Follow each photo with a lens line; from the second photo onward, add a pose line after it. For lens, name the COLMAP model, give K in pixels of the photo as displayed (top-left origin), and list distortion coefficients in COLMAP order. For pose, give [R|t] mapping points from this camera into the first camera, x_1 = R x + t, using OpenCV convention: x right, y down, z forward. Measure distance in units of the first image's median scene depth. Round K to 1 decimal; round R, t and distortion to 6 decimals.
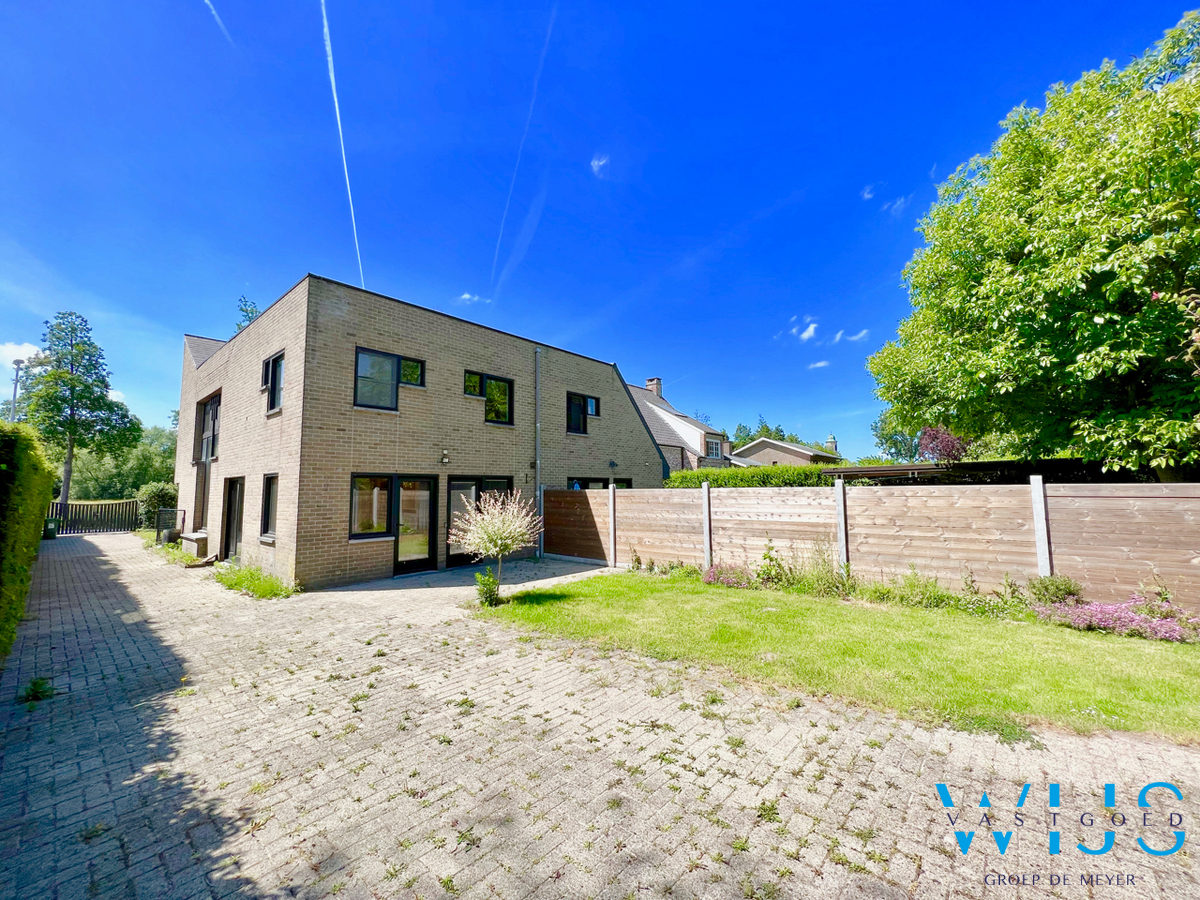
lens RADIAL K [[482.6, 0, 596.9], [0, 482.6, 447.9], [0, 0, 1]] dist [0.000606, 0.000204]
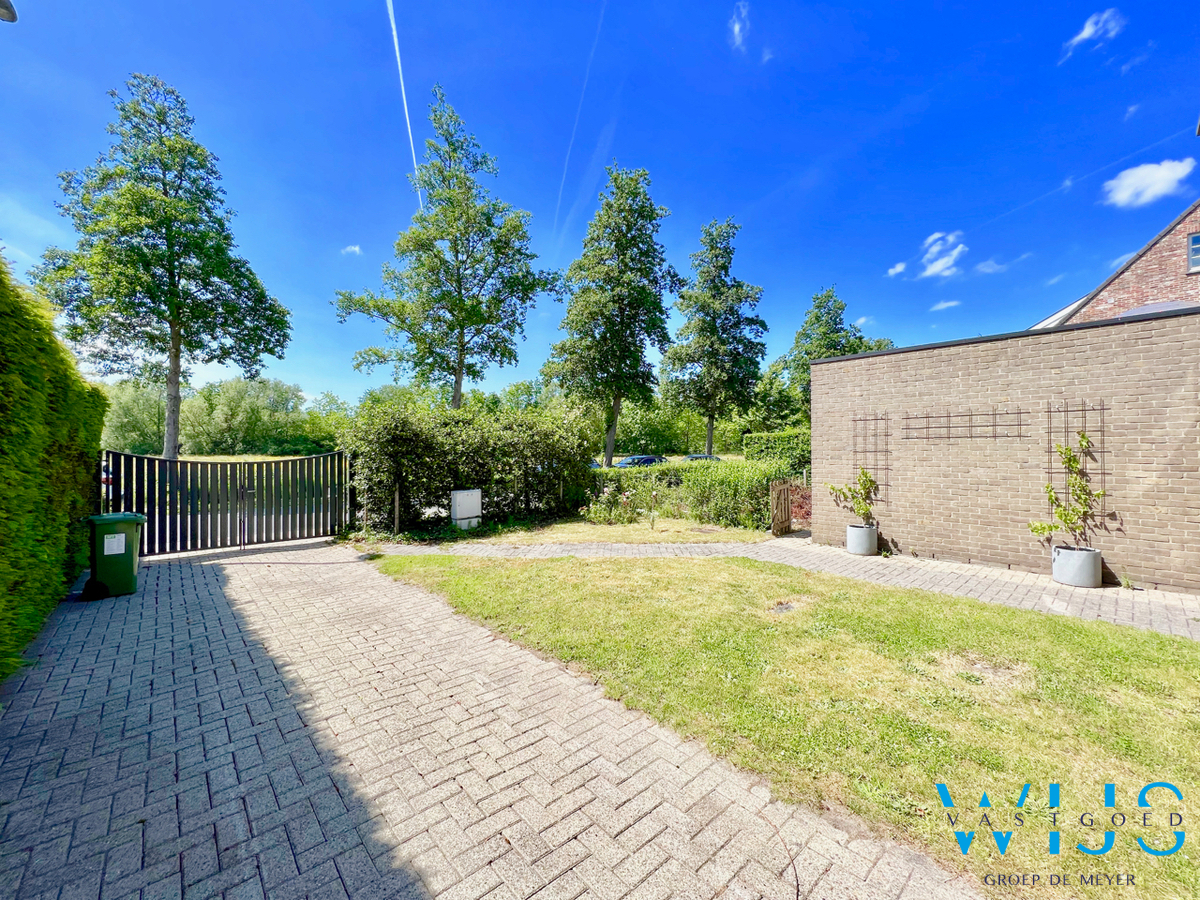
lens RADIAL K [[478.6, 0, 600.0], [0, 478.6, 450.0], [0, 0, 1]] dist [0.005062, -0.000097]
pose [[0.993433, 0.007362, -0.114180, -0.367525], [0.002647, 0.996183, 0.087255, 0.037417], [0.114387, -0.086984, 0.989621, 0.342019]]
